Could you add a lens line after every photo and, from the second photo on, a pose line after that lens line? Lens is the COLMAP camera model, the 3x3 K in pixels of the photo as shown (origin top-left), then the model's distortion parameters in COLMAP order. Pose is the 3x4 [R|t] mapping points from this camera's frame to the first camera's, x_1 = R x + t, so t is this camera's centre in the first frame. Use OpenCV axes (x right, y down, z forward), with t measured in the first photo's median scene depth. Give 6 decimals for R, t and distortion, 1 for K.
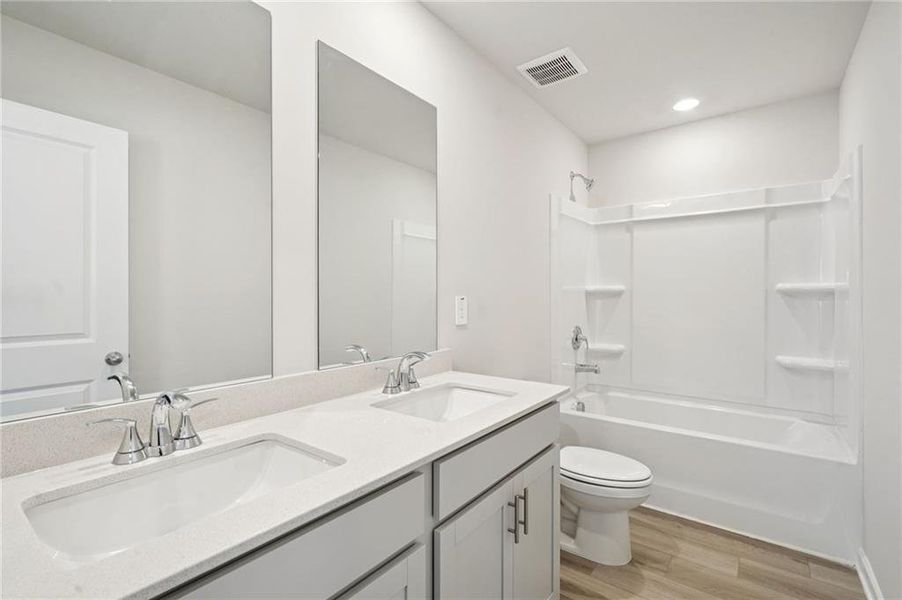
lens RADIAL K [[416.5, 0, 449.7], [0, 416.5, 297.5], [0, 0, 1]] dist [-0.000724, 0.000070]
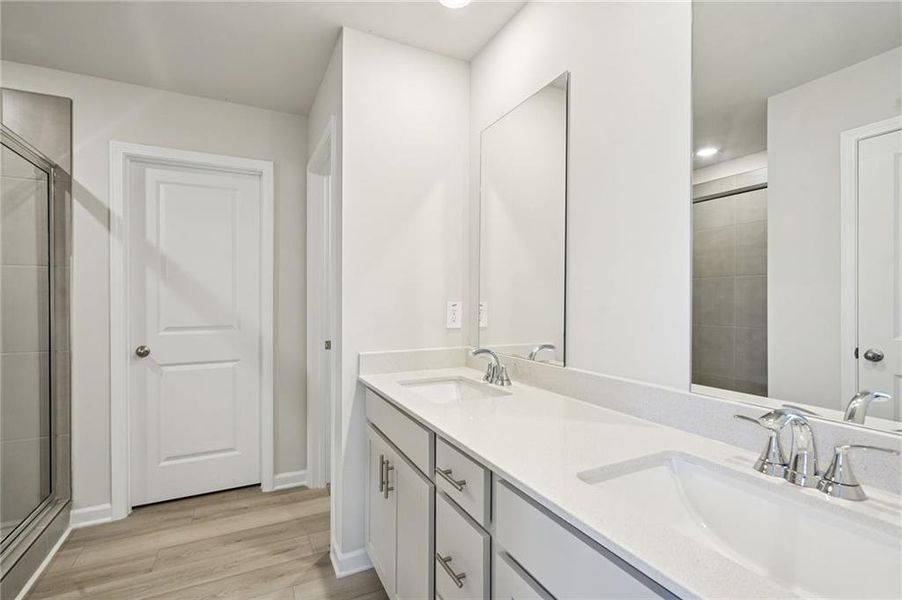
lens RADIAL K [[416.5, 0, 449.9], [0, 416.5, 300.5], [0, 0, 1]] dist [-0.000724, 0.000070]
pose [[-0.451132, -0.000556, -0.892457, 0.851827], [-0.007414, 0.999968, 0.003125, -0.009685], [0.892426, 0.008027, -0.451121, 1.247661]]
